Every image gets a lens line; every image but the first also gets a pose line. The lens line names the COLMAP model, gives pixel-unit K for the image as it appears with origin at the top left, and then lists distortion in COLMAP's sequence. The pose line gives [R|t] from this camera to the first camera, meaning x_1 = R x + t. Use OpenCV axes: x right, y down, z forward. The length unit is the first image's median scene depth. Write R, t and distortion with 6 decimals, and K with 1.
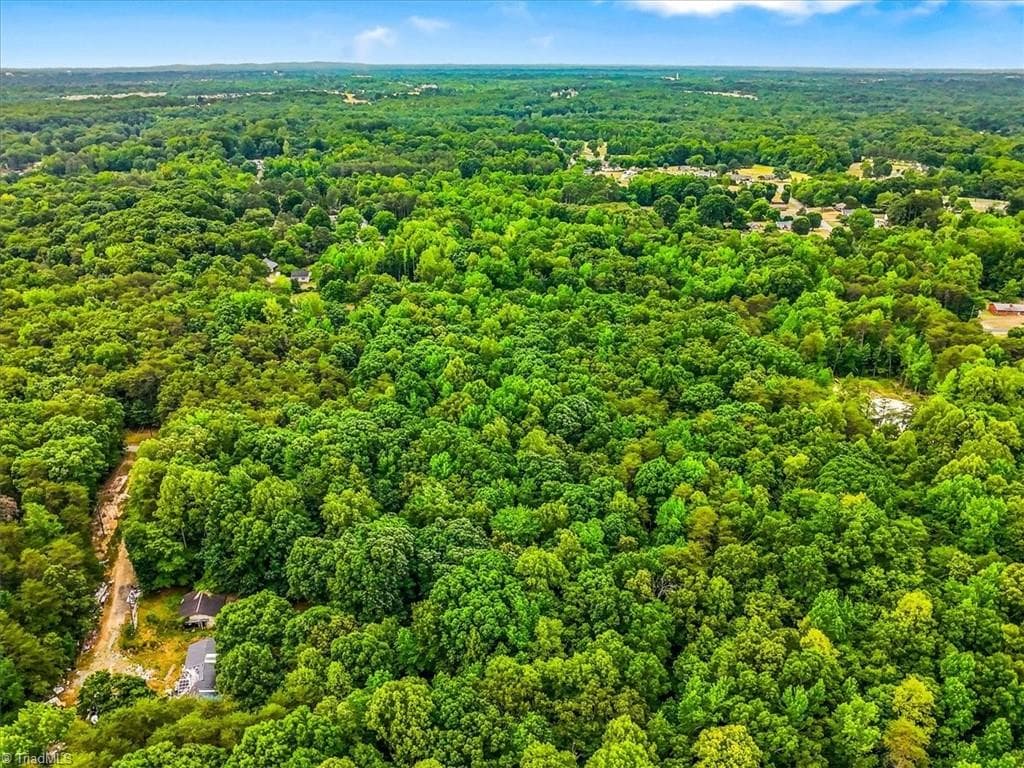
lens RADIAL K [[765.5, 0, 509.7], [0, 765.5, 373.7], [0, 0, 1]] dist [-0.031441, -0.002183]
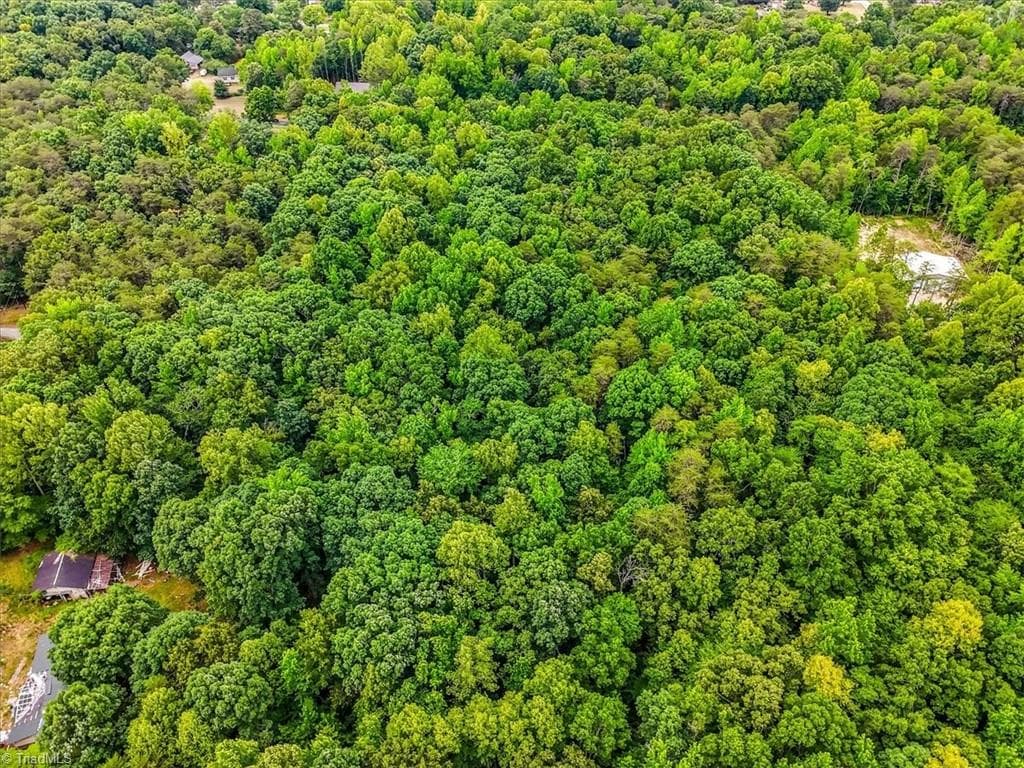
lens RADIAL K [[744.1, 0, 512.2], [0, 744.1, 366.0], [0, 0, 1]] dist [-0.054380, 0.040034]
pose [[0.999958, -0.008821, 0.002486, 0.051319], [0.007712, 0.956491, 0.291661, -0.089561], [-0.004951, -0.291629, 0.956519, 0.218247]]
